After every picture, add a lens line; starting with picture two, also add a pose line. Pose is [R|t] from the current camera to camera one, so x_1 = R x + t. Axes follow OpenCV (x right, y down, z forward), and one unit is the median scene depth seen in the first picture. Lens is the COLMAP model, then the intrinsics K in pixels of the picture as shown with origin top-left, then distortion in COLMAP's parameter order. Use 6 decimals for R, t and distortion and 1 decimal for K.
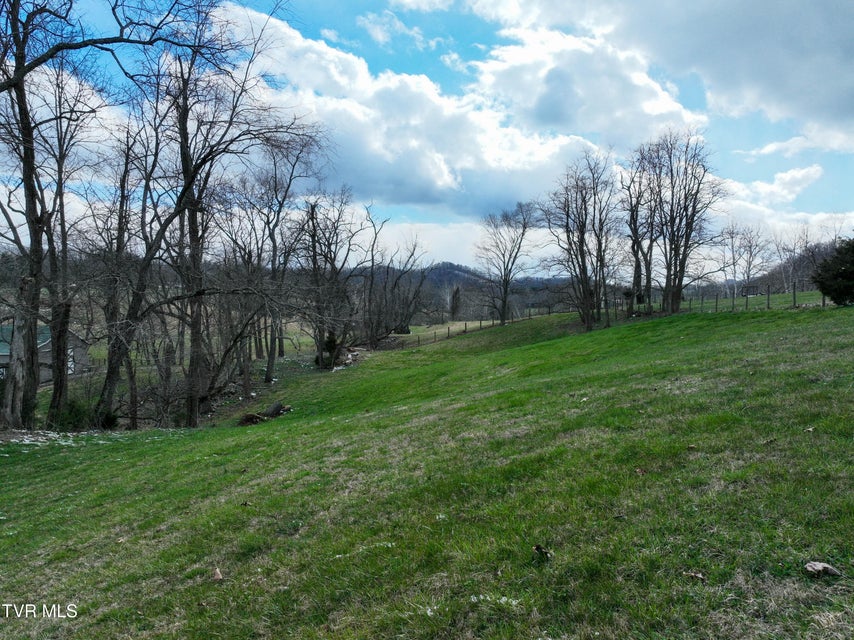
lens RADIAL K [[609.7, 0, 435.8], [0, 609.7, 321.5], [0, 0, 1]] dist [-0.011300, 0.042772]
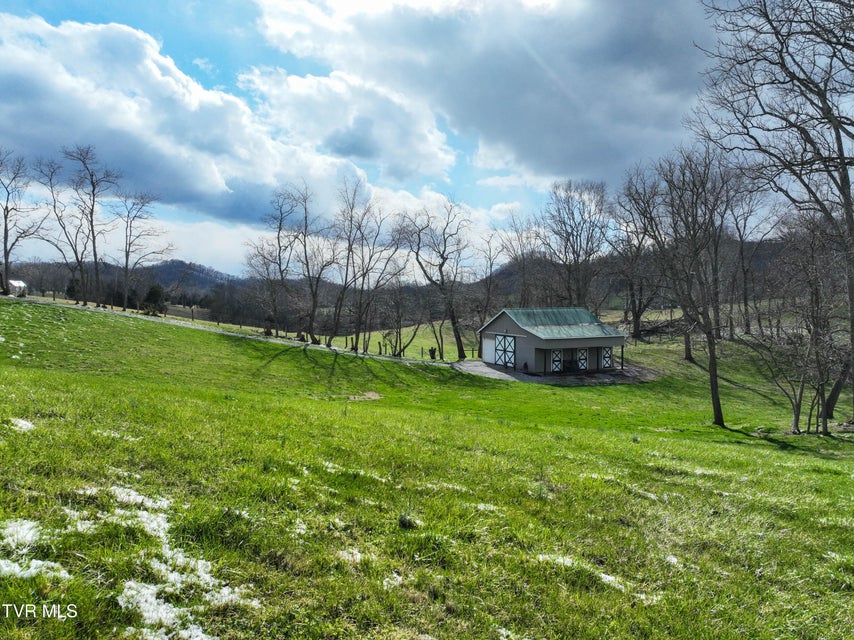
lens RADIAL K [[609.7, 0, 435.8], [0, 609.7, 321.5], [0, 0, 1]] dist [-0.011300, 0.042772]
pose [[0.877091, -0.043878, 0.478315, -0.169877], [0.039027, 0.999036, 0.020082, -0.008346], [-0.478735, 0.001054, 0.877959, -0.081599]]
